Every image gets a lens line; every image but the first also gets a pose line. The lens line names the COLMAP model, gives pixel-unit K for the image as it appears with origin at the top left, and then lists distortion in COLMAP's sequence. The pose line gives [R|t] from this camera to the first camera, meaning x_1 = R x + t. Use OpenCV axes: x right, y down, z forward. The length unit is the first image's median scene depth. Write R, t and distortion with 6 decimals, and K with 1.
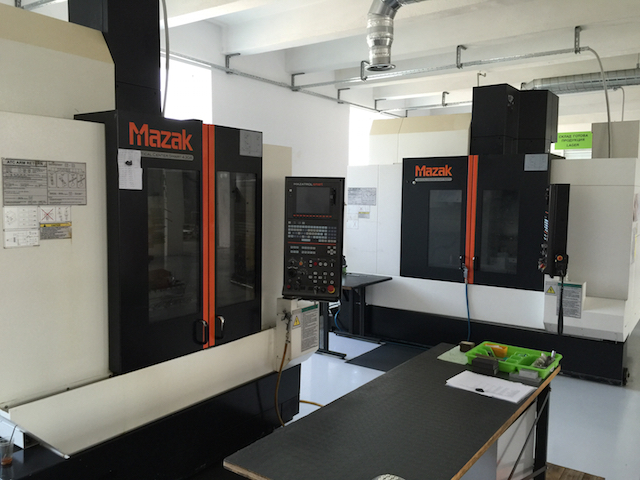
lens RADIAL K [[550.8, 0, 315.0], [0, 550.8, 237.8], [0, 0, 1]] dist [0.038257, -0.011680]
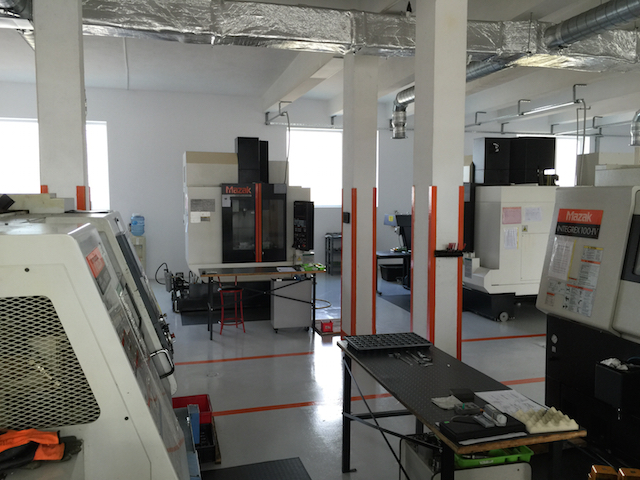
lens RADIAL K [[550.8, 0, 315.0], [0, 550.8, 237.8], [0, 0, 1]] dist [0.038257, -0.011680]
pose [[0.781551, 0.039306, -0.622601, 0.985815], [-0.043621, 0.999014, 0.008312, 0.020859], [0.622314, 0.020662, 0.782495, -0.565938]]
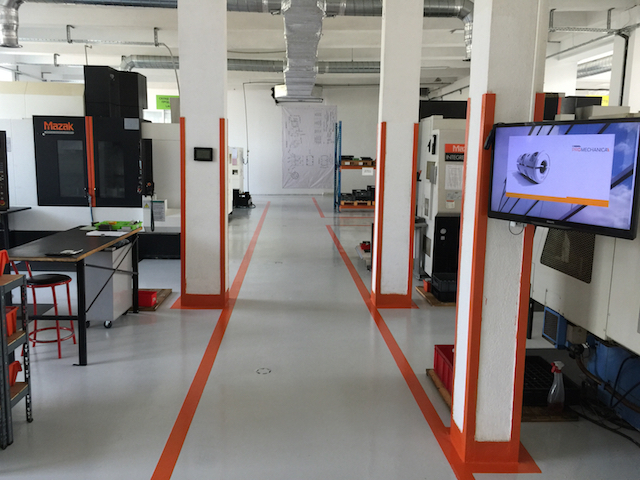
lens RADIAL K [[550.8, 0, 315.0], [0, 550.8, 237.8], [0, 0, 1]] dist [0.038257, -0.011680]
pose [[0.788052, -0.088169, 0.609261, -0.152205], [0.036759, 0.994664, 0.096397, 0.045375], [-0.614510, -0.053570, 0.787088, -0.498616]]
